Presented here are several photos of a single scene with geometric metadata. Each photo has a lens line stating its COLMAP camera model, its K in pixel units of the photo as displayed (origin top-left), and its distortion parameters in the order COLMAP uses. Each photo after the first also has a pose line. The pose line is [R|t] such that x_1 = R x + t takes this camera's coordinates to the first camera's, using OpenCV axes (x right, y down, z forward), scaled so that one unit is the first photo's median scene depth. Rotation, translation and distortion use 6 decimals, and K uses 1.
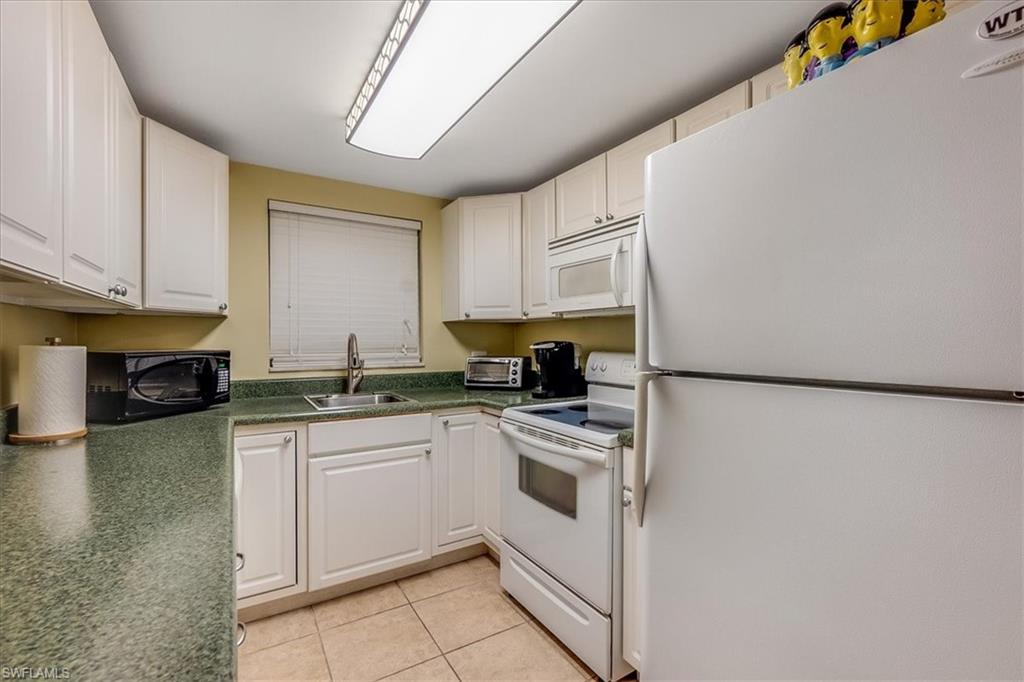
lens RADIAL K [[445.7, 0, 511.3], [0, 445.7, 341.9], [0, 0, 1]] dist [-0.007709, 0.001571]
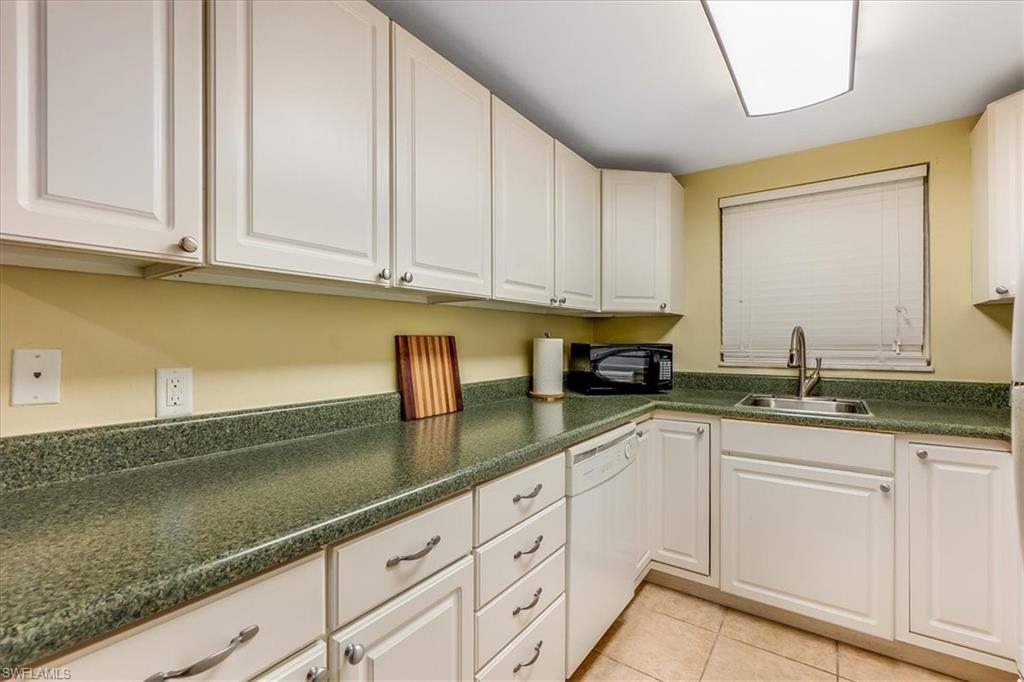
lens RADIAL K [[445.7, 0, 511.7], [0, 445.7, 341.7], [0, 0, 1]] dist [-0.007709, 0.001571]
pose [[0.384351, 0.002105, -0.923185, 0.237721], [-0.003673, 0.999993, 0.000751, 0.012624], [0.923180, 0.003102, 0.384356, 0.170880]]
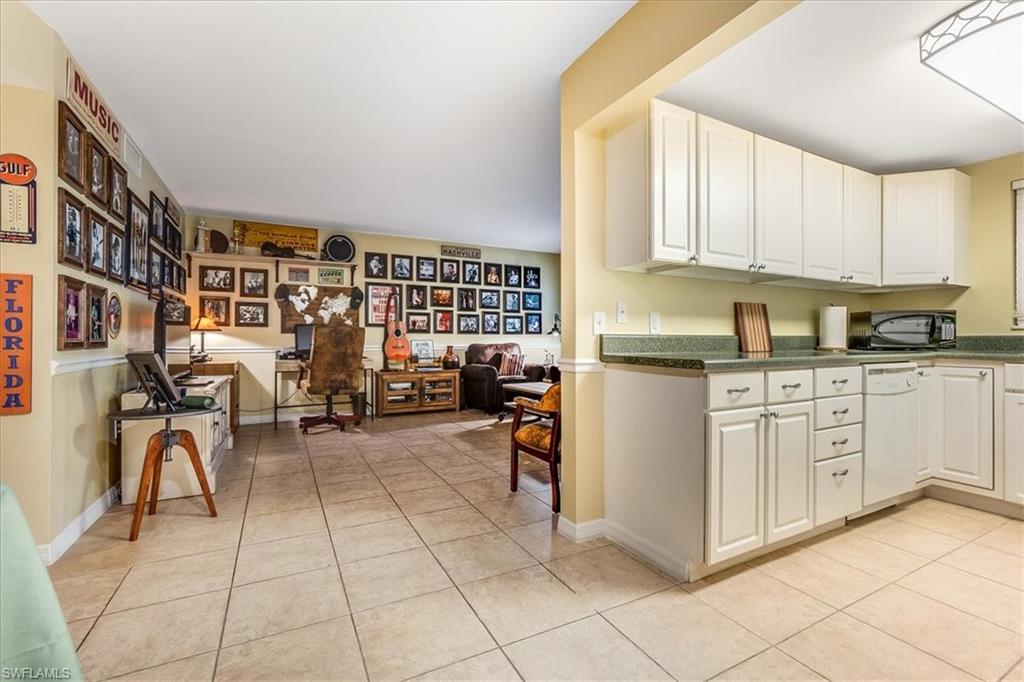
lens RADIAL K [[445.7, 0, 511.5], [0, 445.7, 338.2], [0, 0, 1]] dist [-0.007709, 0.001571]
pose [[-0.071867, -0.002908, -0.997410, 0.756628], [-0.005728, 0.999980, -0.002502, 0.107716], [0.997398, 0.005533, -0.071883, -0.241745]]
